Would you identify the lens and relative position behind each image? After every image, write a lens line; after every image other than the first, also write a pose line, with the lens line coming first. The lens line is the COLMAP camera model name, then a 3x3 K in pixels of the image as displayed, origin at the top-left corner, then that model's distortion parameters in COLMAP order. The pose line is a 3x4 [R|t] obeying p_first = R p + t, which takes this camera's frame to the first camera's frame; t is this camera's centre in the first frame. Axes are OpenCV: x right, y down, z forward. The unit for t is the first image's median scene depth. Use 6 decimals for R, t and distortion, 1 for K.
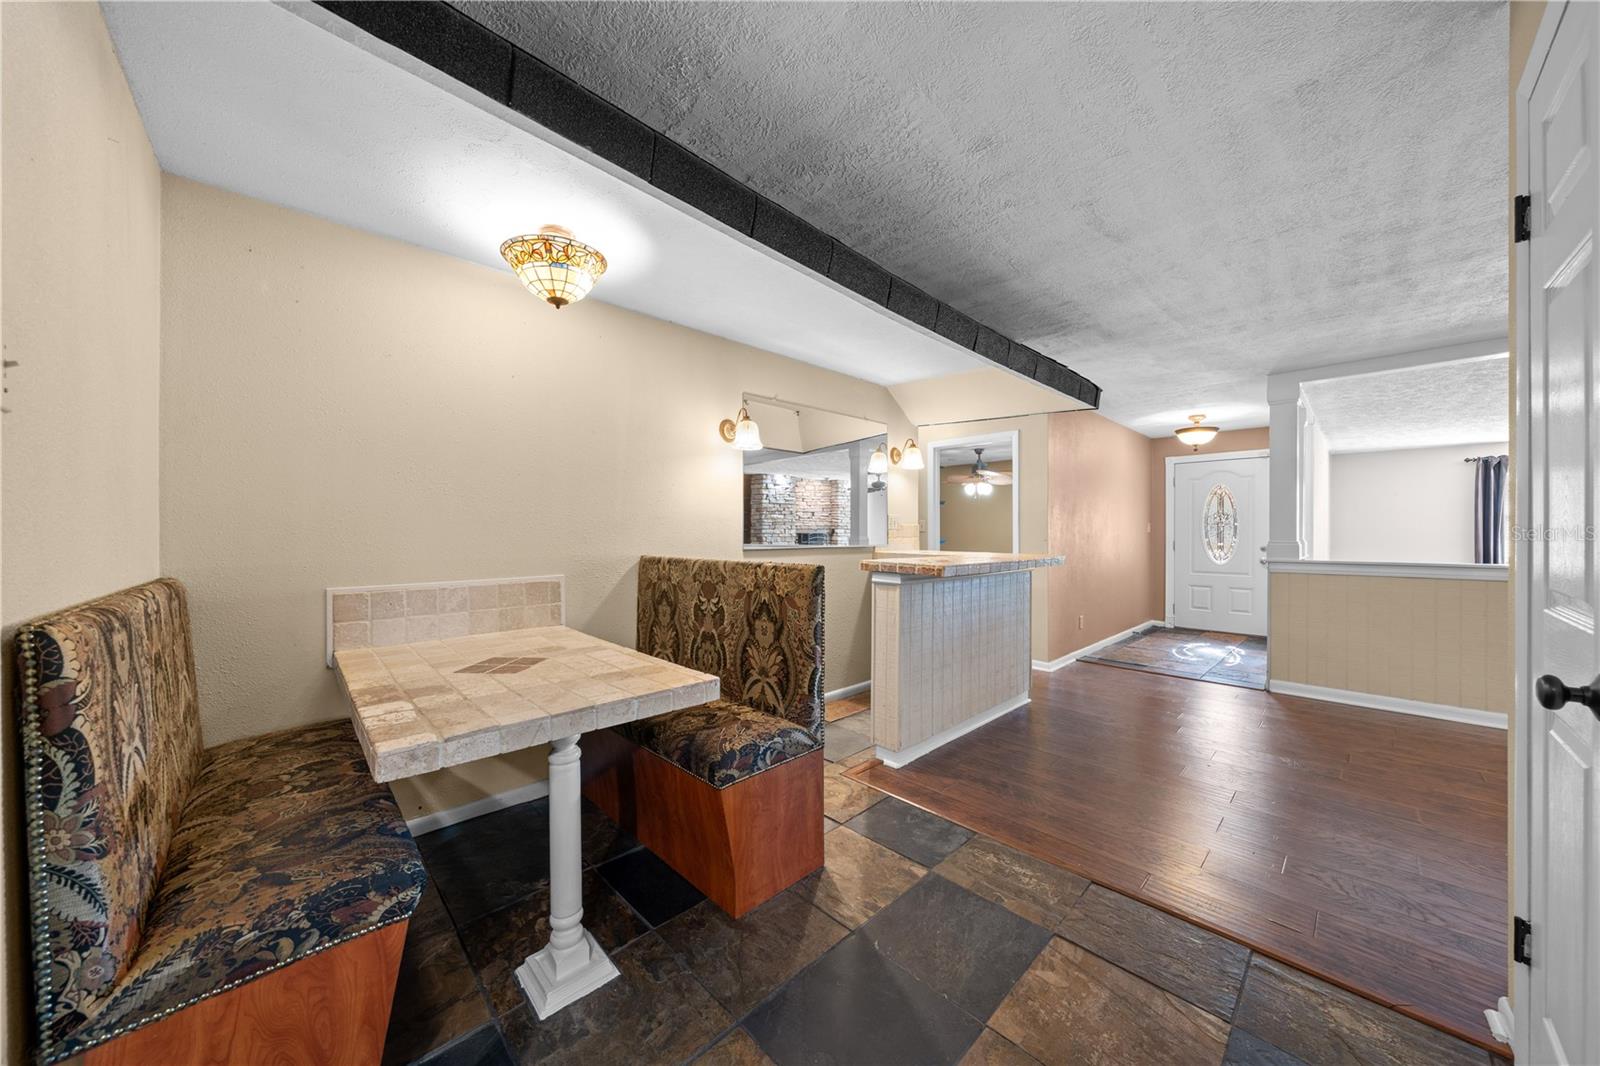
lens RADIAL K [[546.2, 0, 803.6], [0, 546.2, 536.2], [0, 0, 1]] dist [-0.004660, -0.000027]
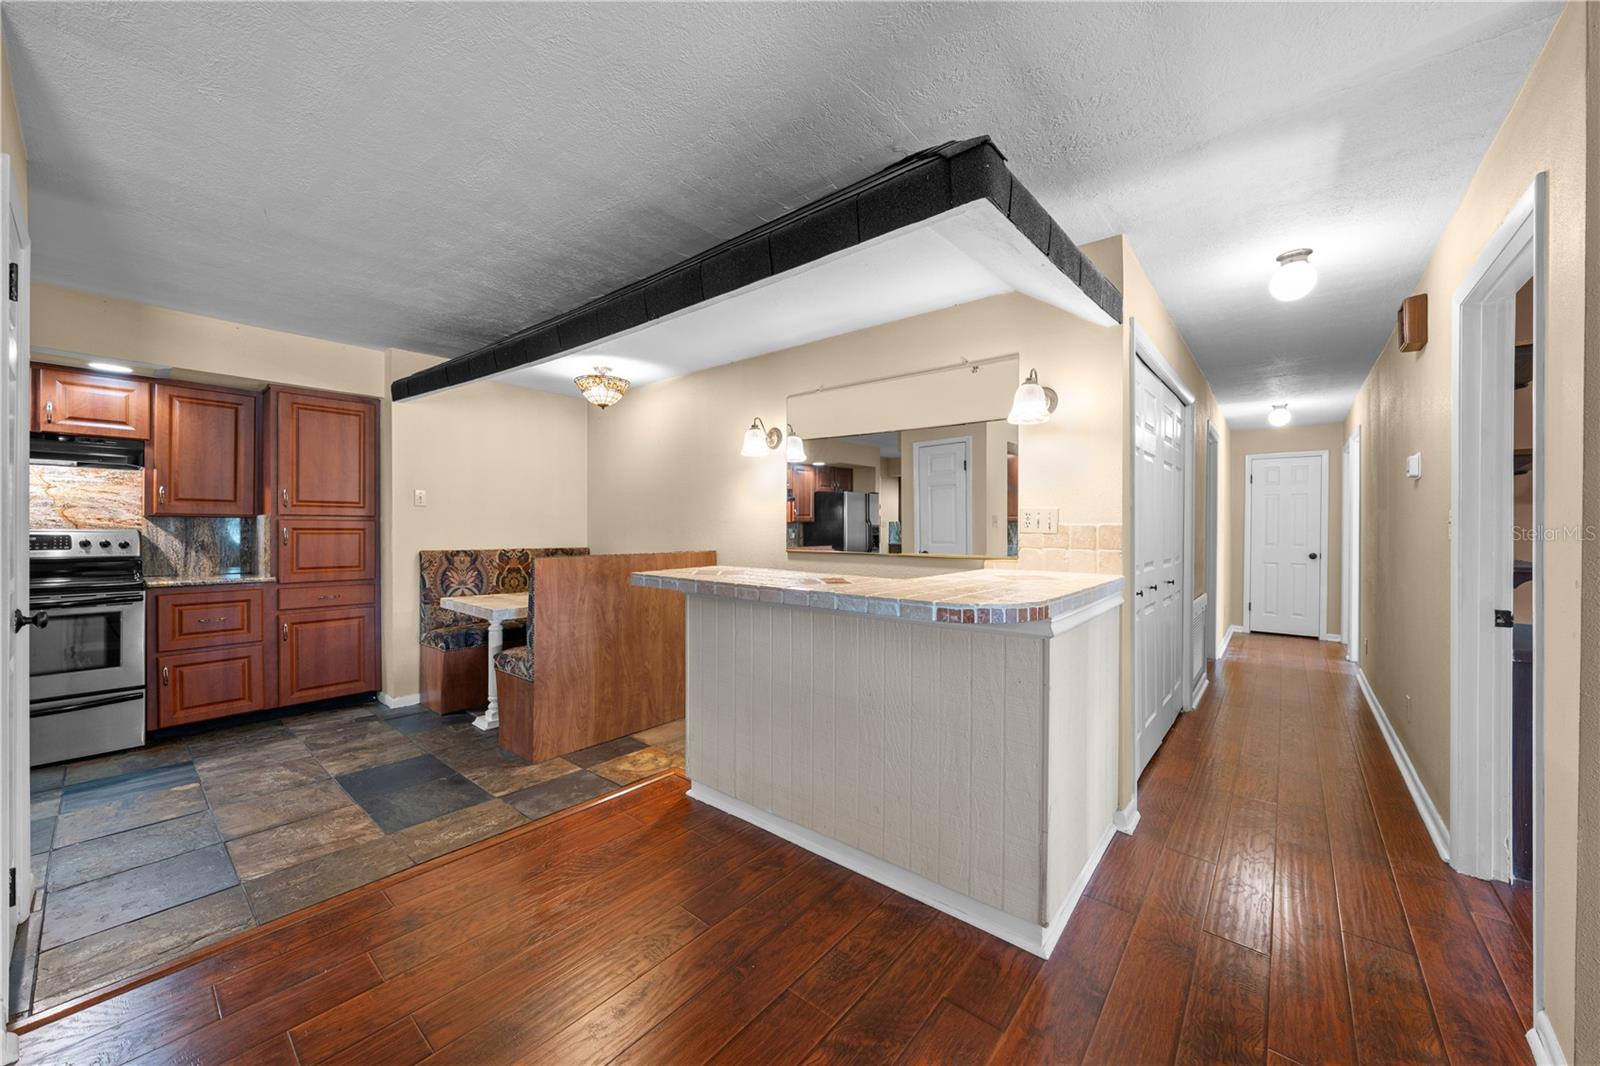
lens RADIAL K [[586.6, 0, 800.0], [0, 586.6, 533.0], [0, 0, 1]] dist [0.000919, 0.000114]
pose [[0.107420, 0.013491, -0.994122, 1.665465], [-0.012236, 0.999850, 0.012246, -0.040547], [0.994138, 0.010849, 0.107569, 1.537851]]
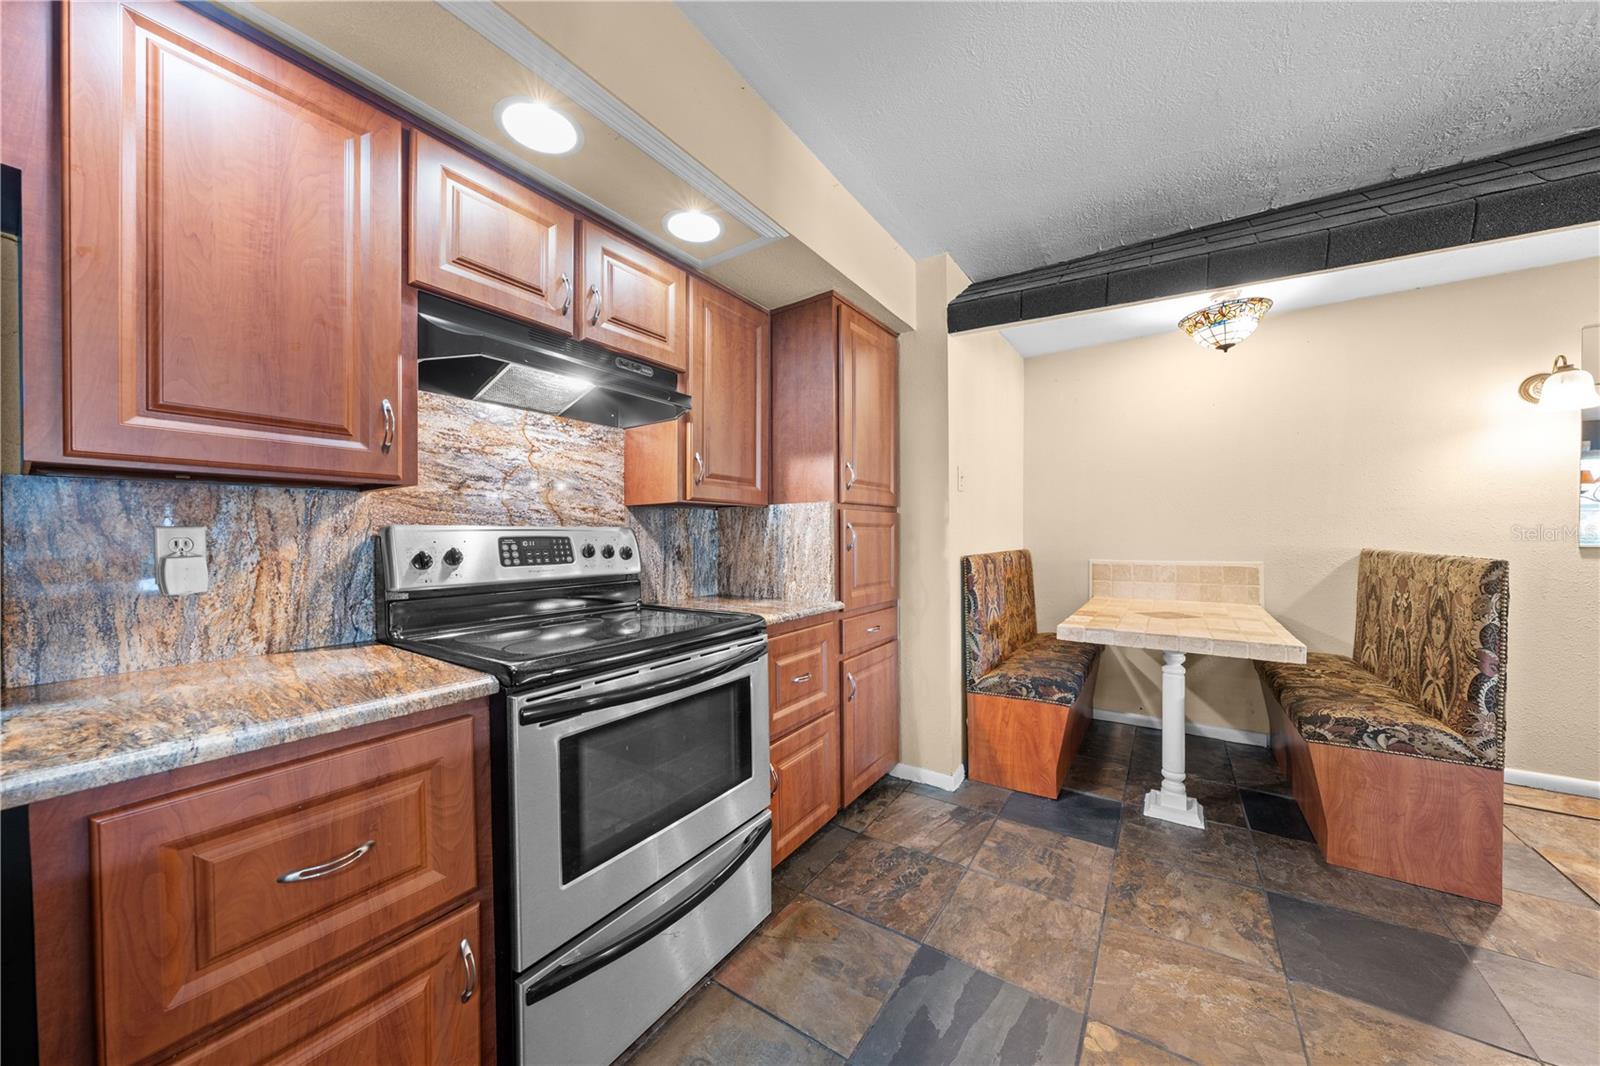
lens RADIAL K [[546.2, 0, 803.6], [0, 546.2, 536.2], [0, 0, 1]] dist [-0.004660, -0.000027]
pose [[0.209756, 0.005830, -0.977736, 0.650731], [0.001190, 0.999980, 0.006217, 0.008829], [0.977753, -0.002468, 0.209744, -0.266565]]
